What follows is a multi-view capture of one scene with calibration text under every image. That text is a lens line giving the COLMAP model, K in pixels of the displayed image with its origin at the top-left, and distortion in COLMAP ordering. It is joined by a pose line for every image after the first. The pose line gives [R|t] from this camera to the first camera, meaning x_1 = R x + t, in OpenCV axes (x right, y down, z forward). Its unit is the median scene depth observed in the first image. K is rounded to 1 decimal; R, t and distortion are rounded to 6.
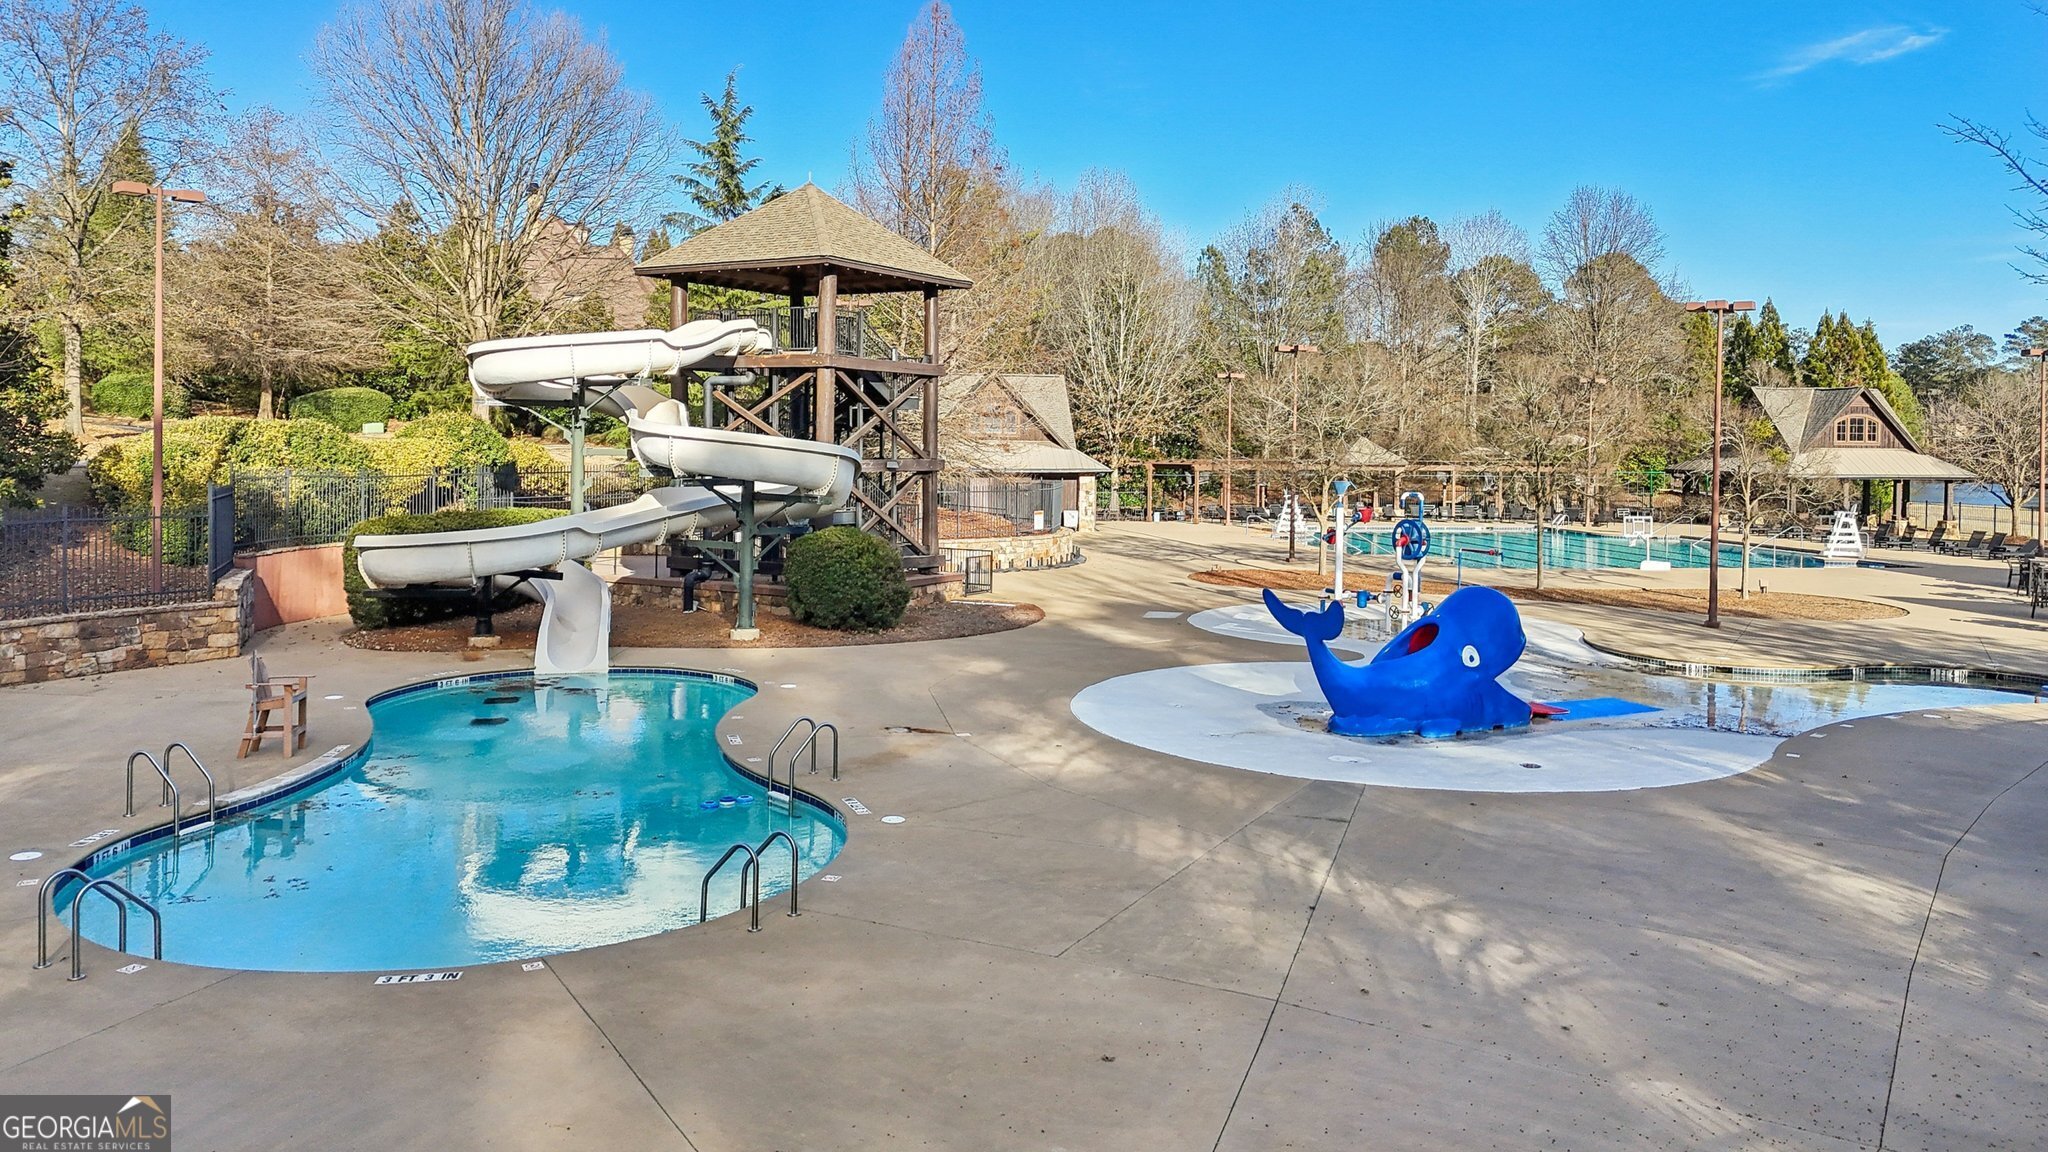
lens RADIAL K [[1345.3, 0, 1024.0], [0, 1345.3, 576.0], [0, 0, 1]] dist [-0.000662, -0.001320]
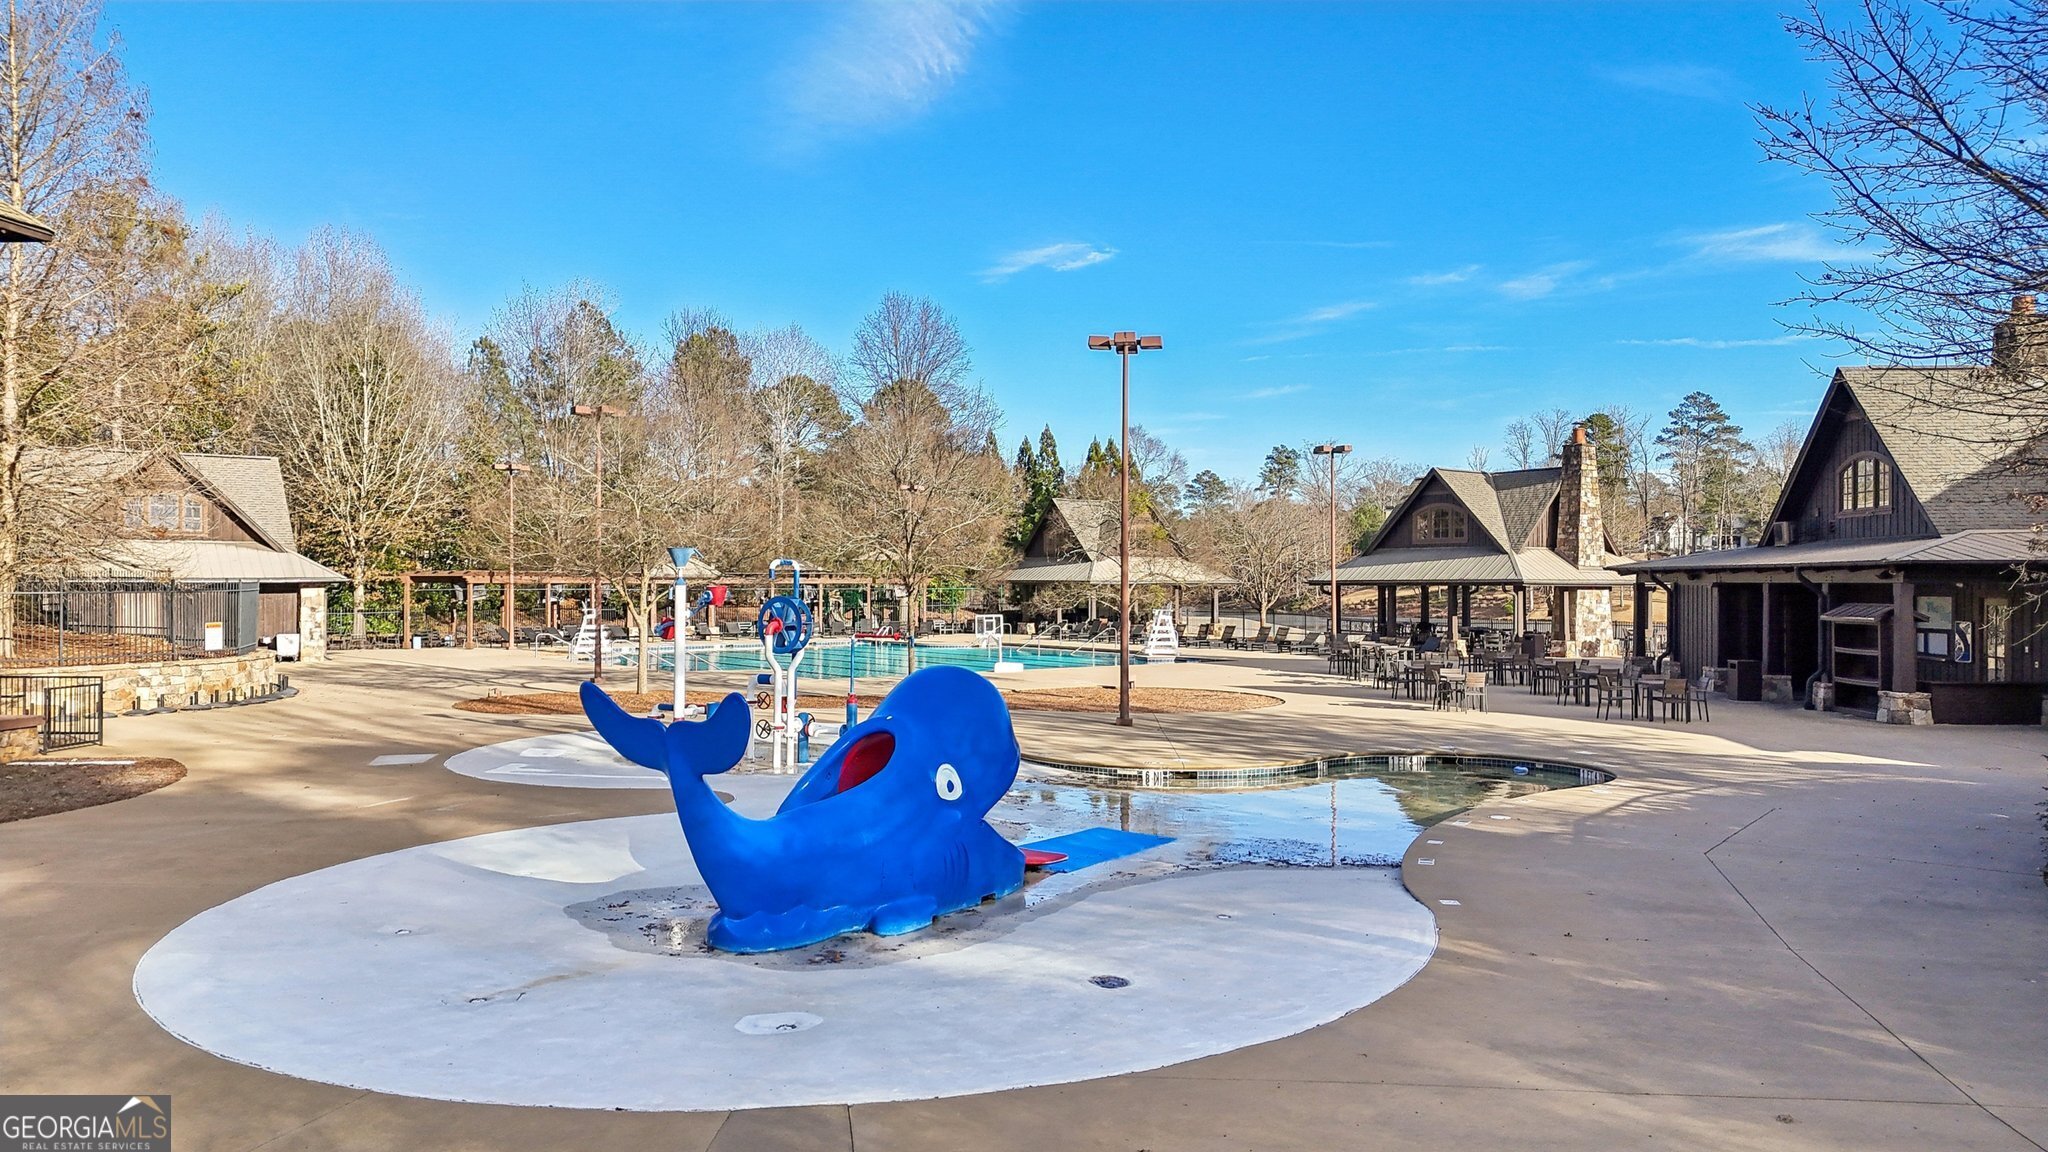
lens RADIAL K [[1295.6, 0, 1024.0], [0, 1295.6, 576.0], [0, 0, 1]] dist [0.063449, -0.037200]
pose [[0.866249, 0.001104, 0.499612, 0.032340], [0.050683, 0.994645, -0.090074, 0.009469], [-0.497035, 0.103349, 0.861554, 0.206705]]
